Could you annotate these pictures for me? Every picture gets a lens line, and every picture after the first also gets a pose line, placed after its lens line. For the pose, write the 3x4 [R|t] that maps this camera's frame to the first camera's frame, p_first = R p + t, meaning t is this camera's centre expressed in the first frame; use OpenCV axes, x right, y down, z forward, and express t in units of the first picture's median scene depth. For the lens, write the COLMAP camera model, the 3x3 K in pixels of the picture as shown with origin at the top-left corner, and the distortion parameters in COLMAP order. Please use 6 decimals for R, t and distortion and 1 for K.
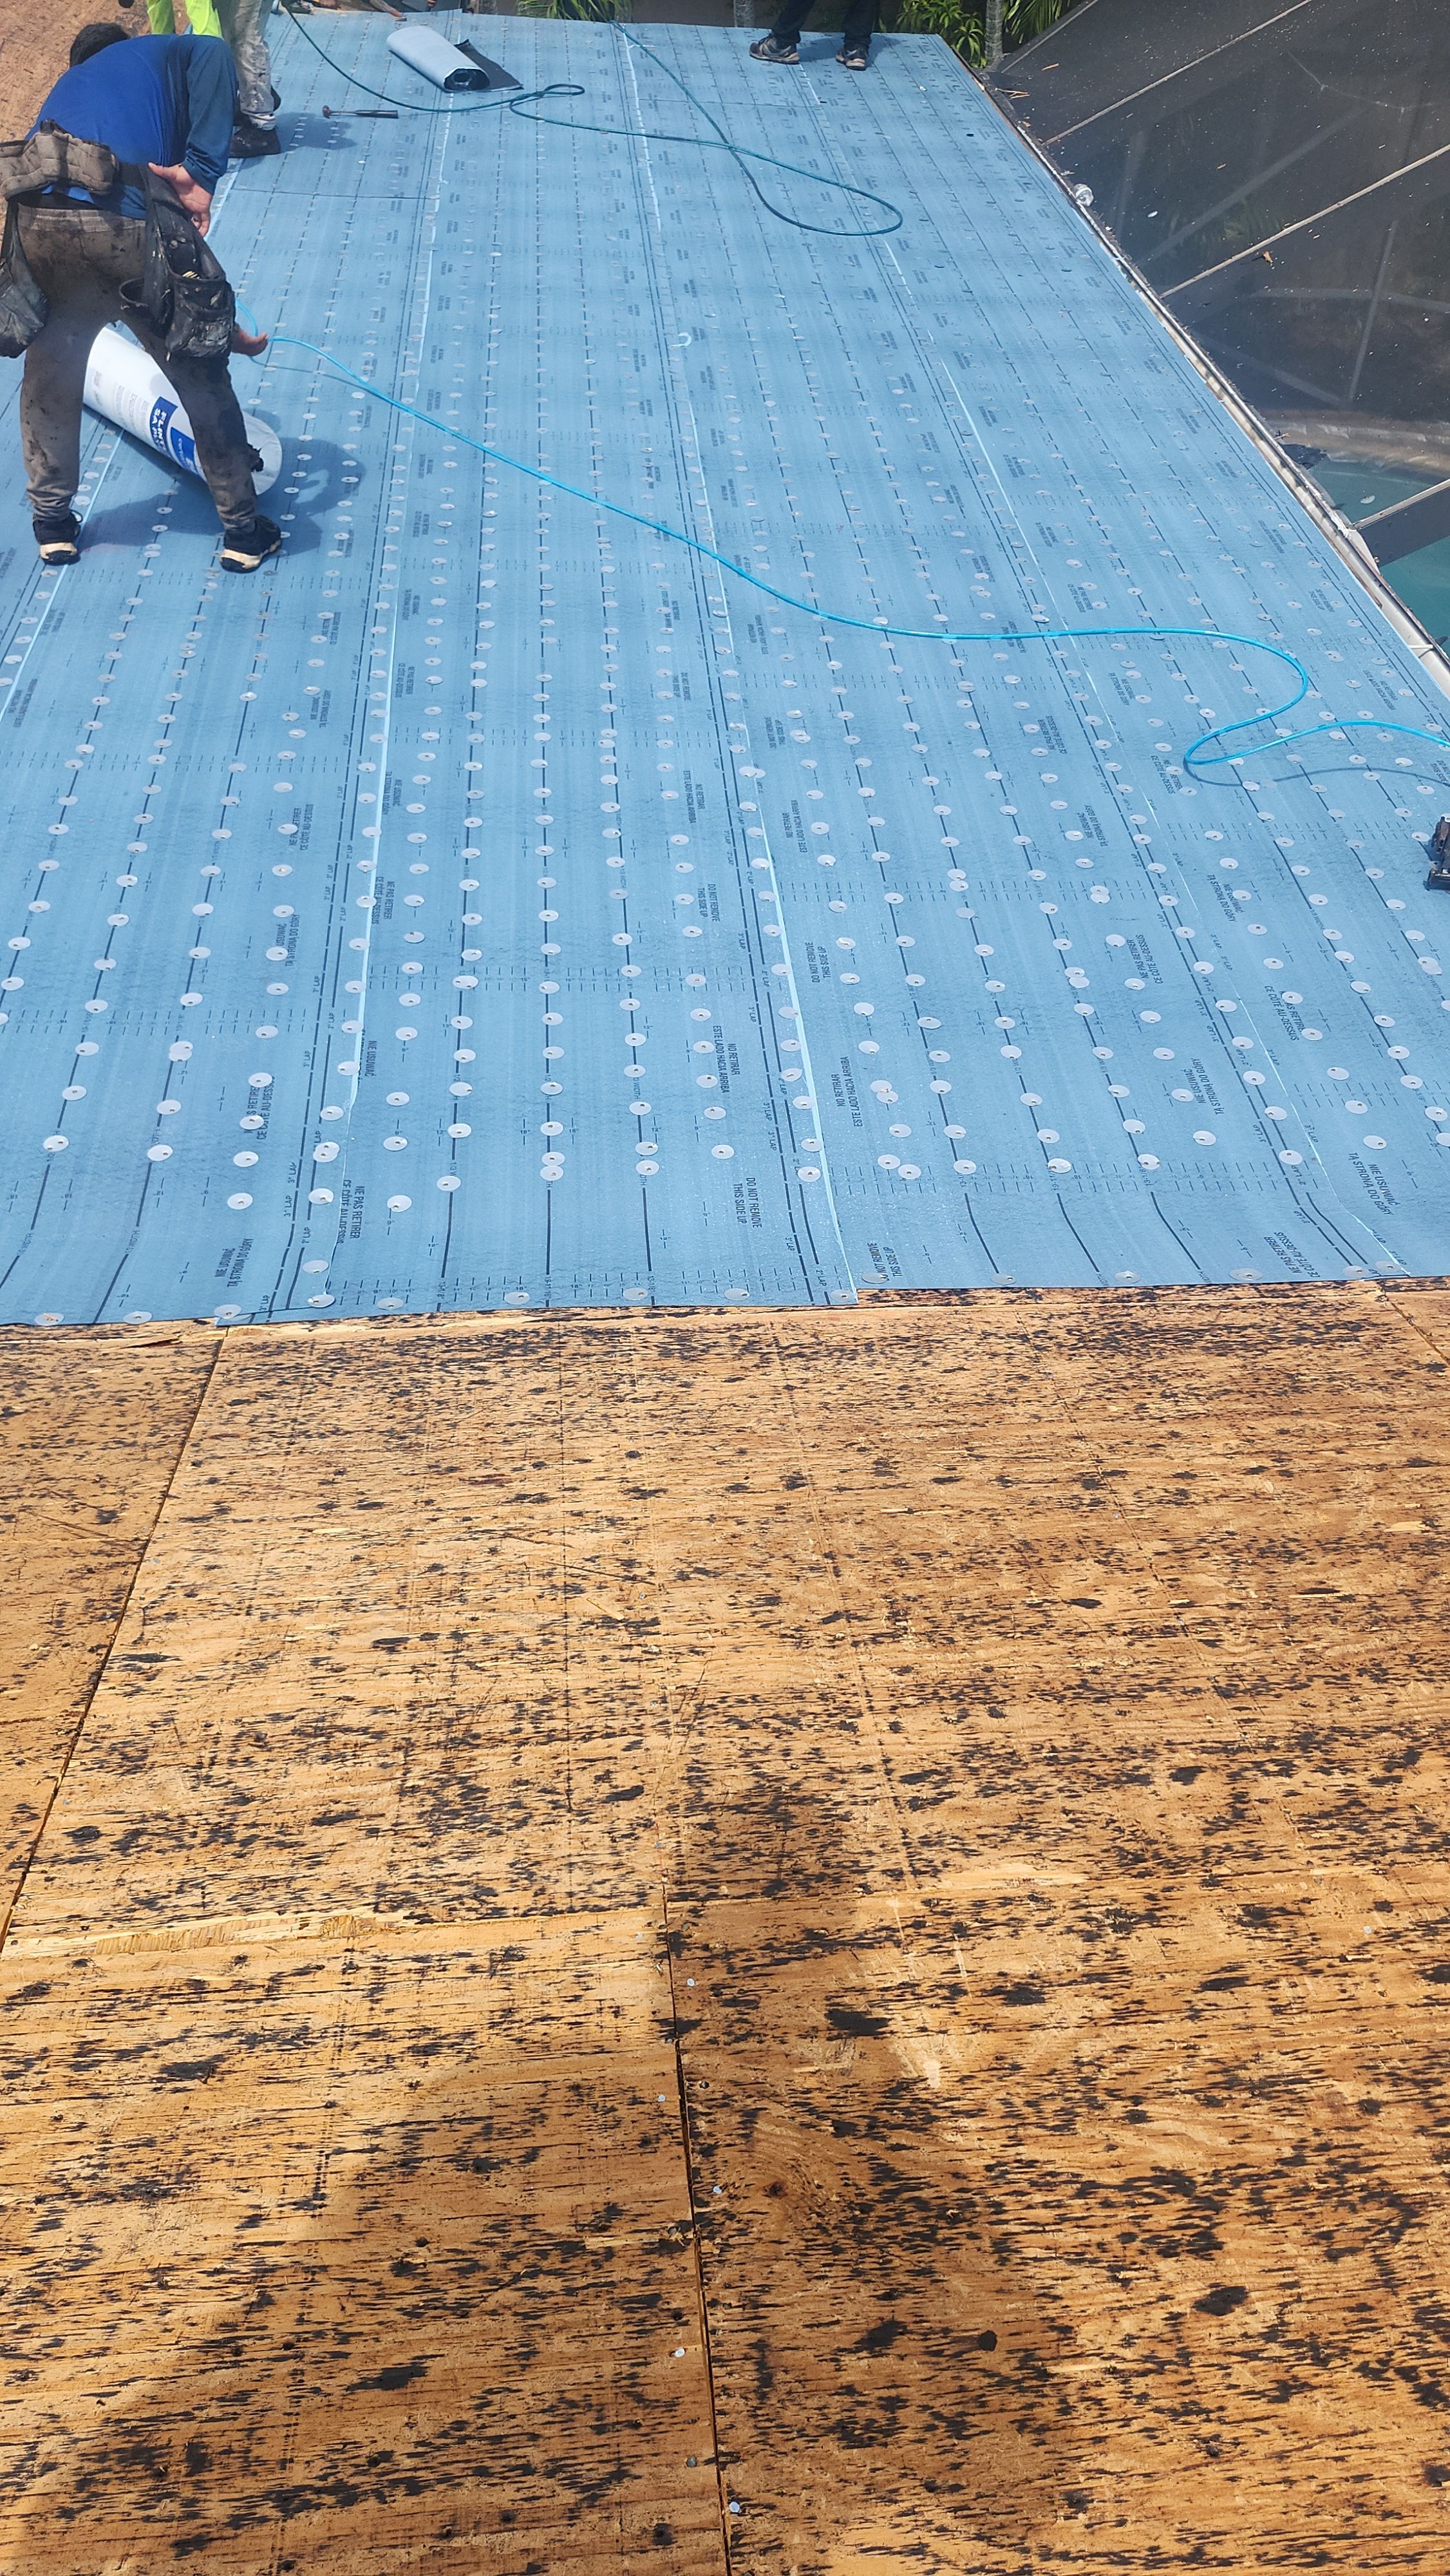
lens RADIAL K [[1825.4, 0, 725.0], [0, 1825.4, 1288.0], [0, 0, 1]] dist [0.002768, -0.001683]
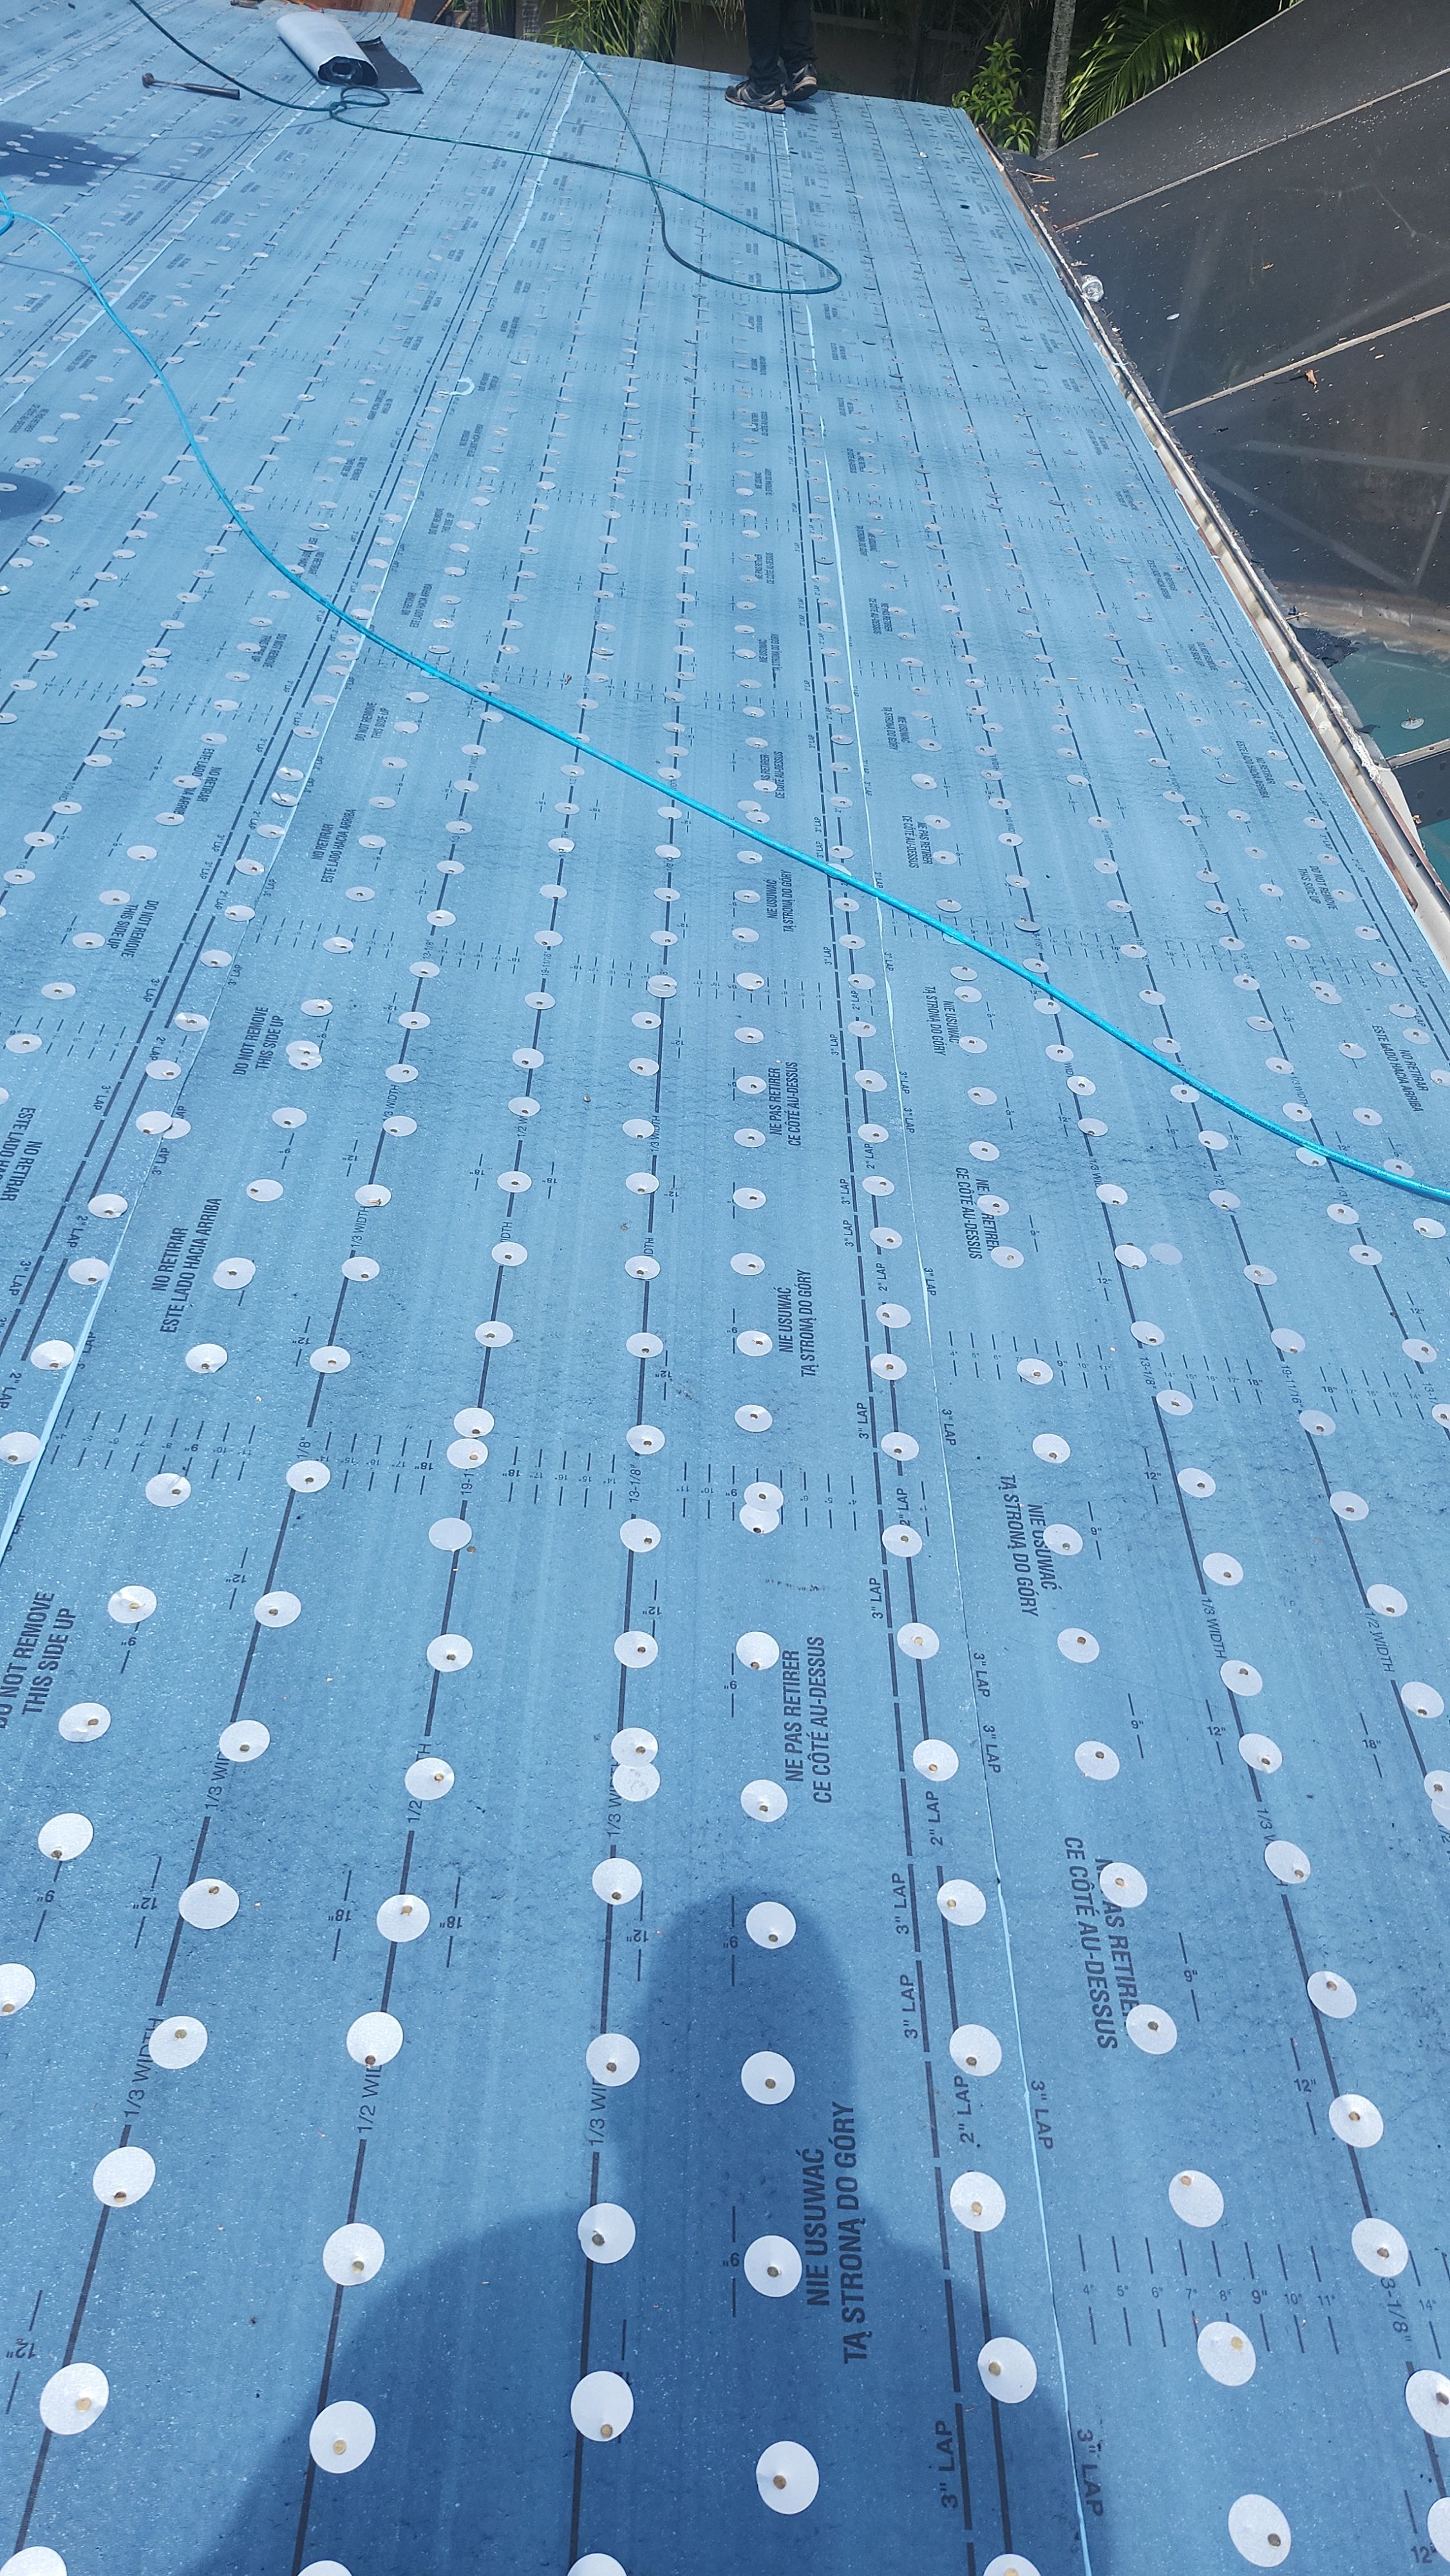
lens RADIAL K [[1850.4, 0, 728.7], [0, 1850.4, 1239.4], [0, 0, 1]] dist [0.069722, -0.068111]
pose [[0.993836, 0.110852, 0.000985, 0.122736], [-0.110378, 0.990331, -0.084034, -0.158344], [-0.010291, 0.083407, 0.996462, 0.335516]]
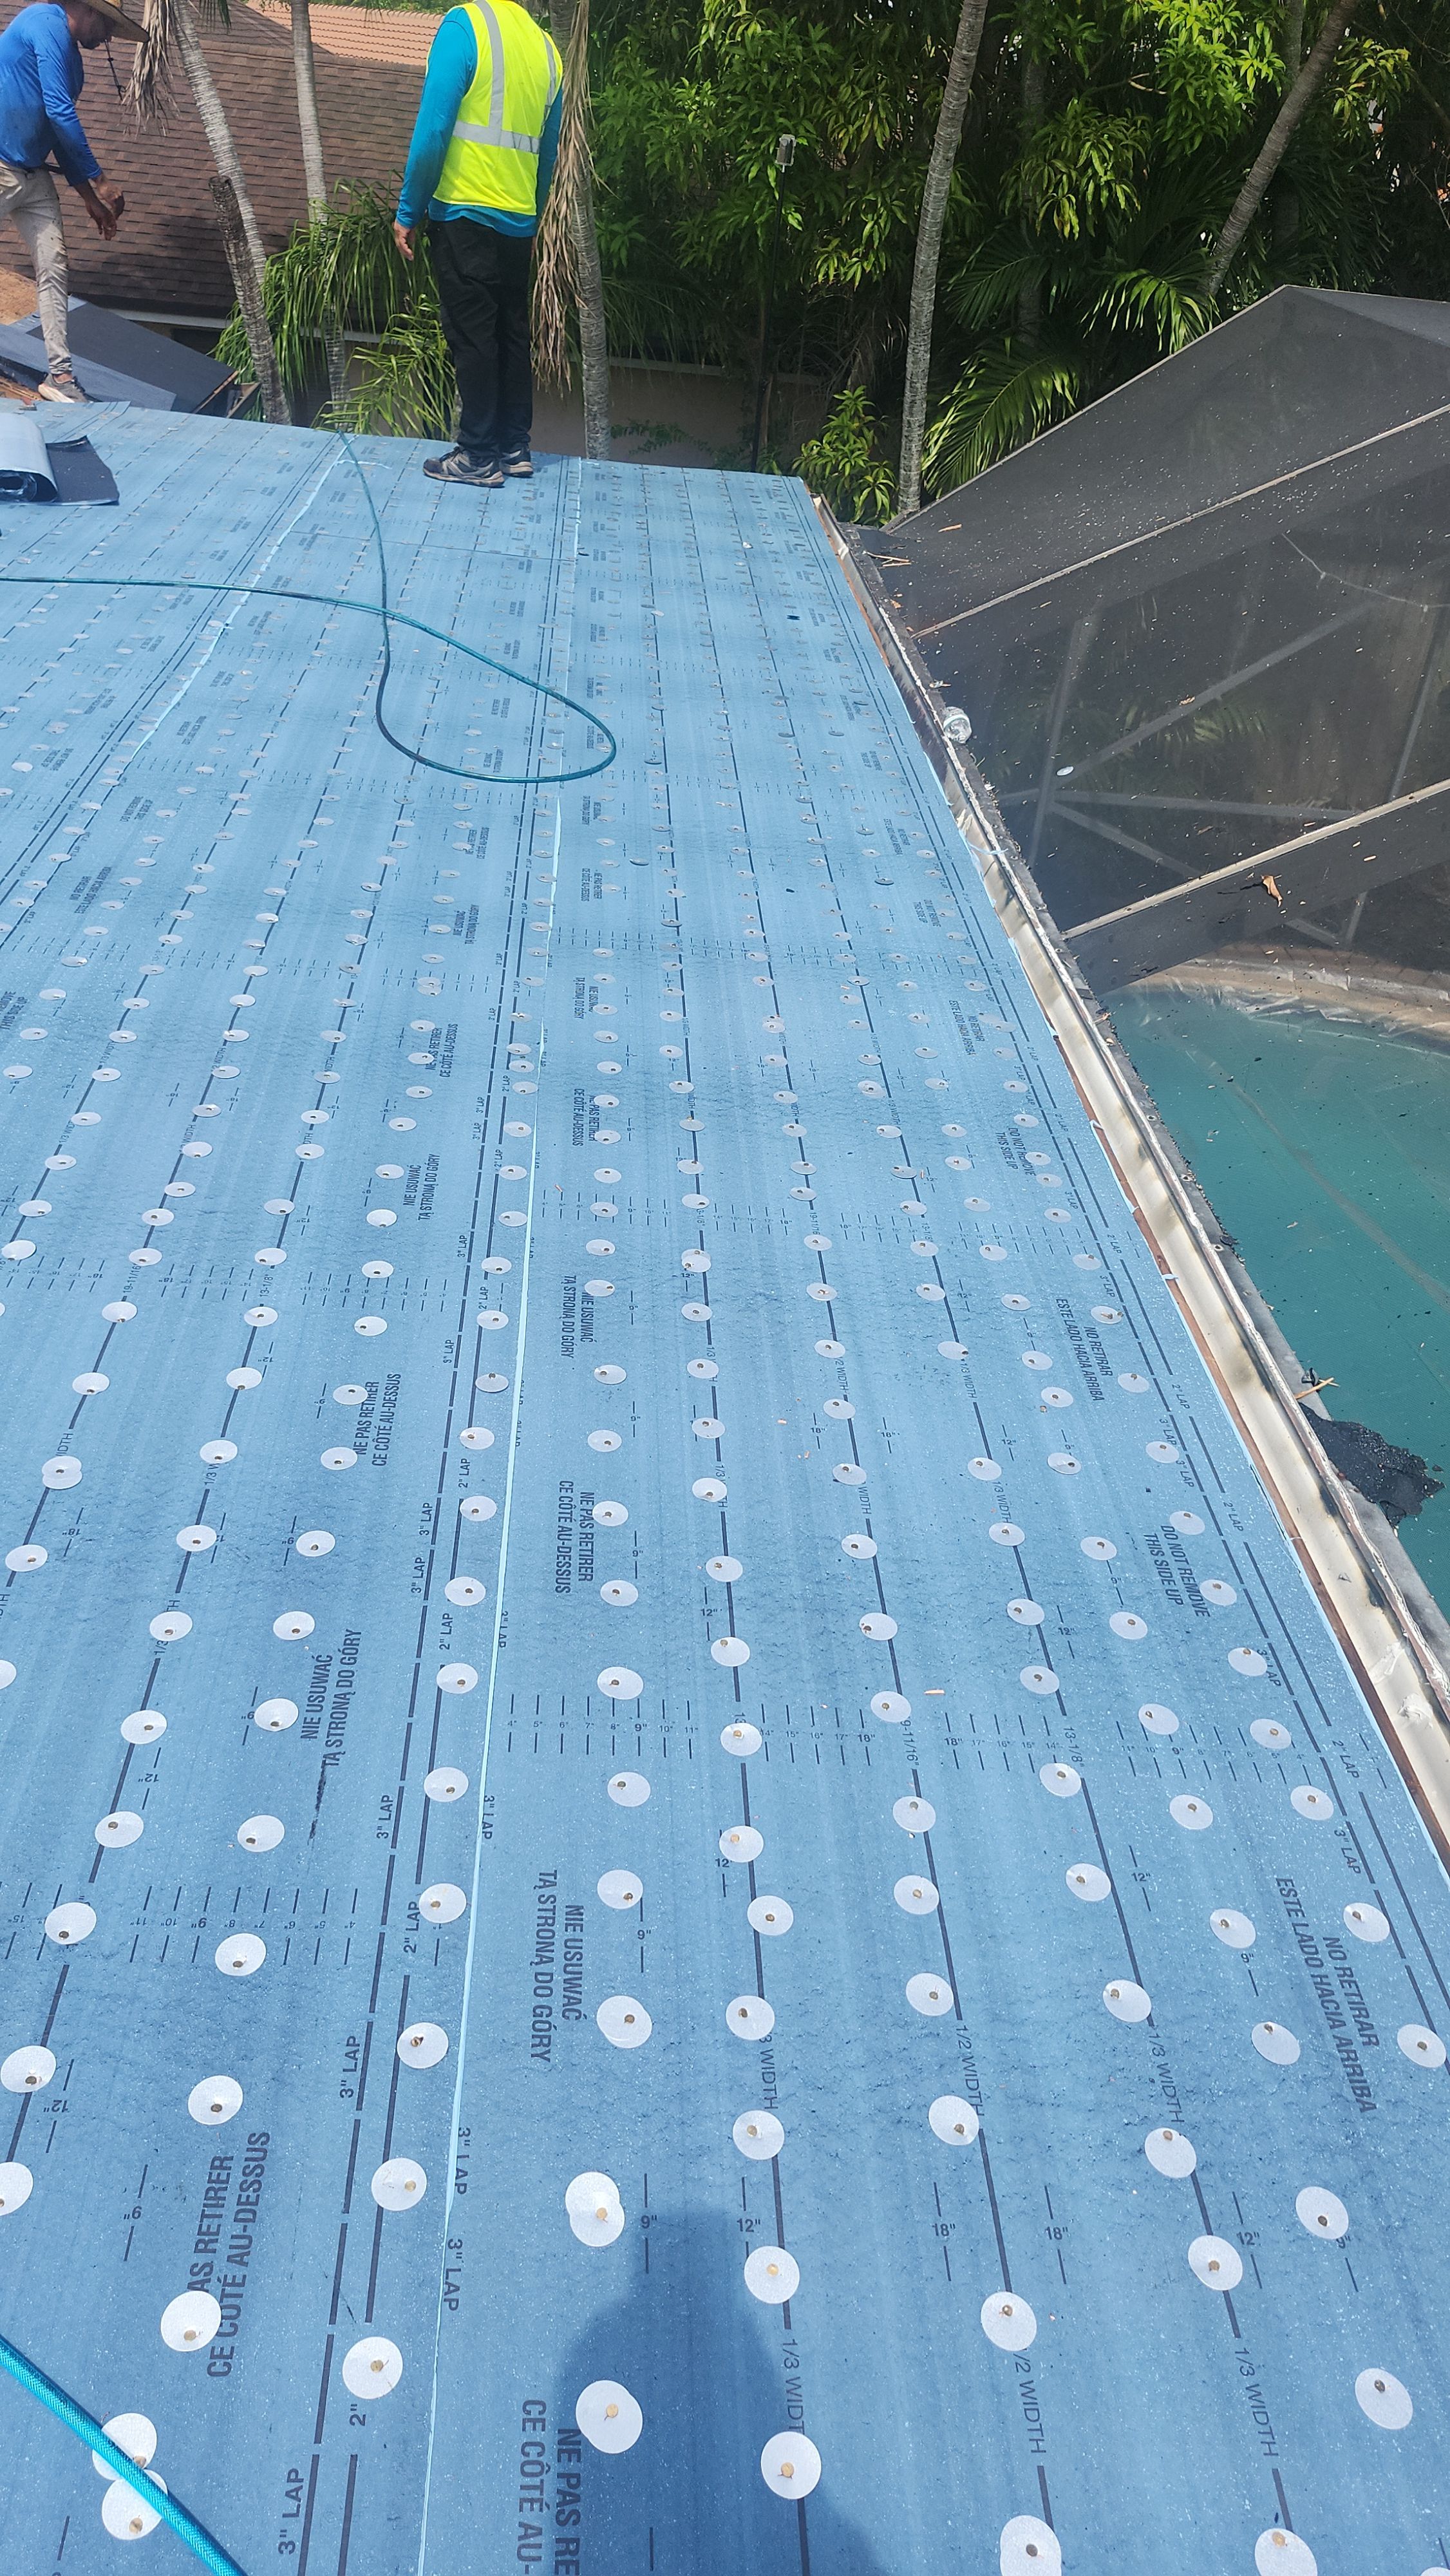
lens RADIAL K [[1846.1, 0, 662.8], [0, 1846.1, 1331.3], [0, 0, 1]] dist [0.145048, -0.253680]
pose [[0.997644, 0.068209, -0.007282, 0.167835], [-0.068421, 0.981855, -0.176860, -0.407904], [-0.004913, 0.176942, 0.984209, 0.609972]]
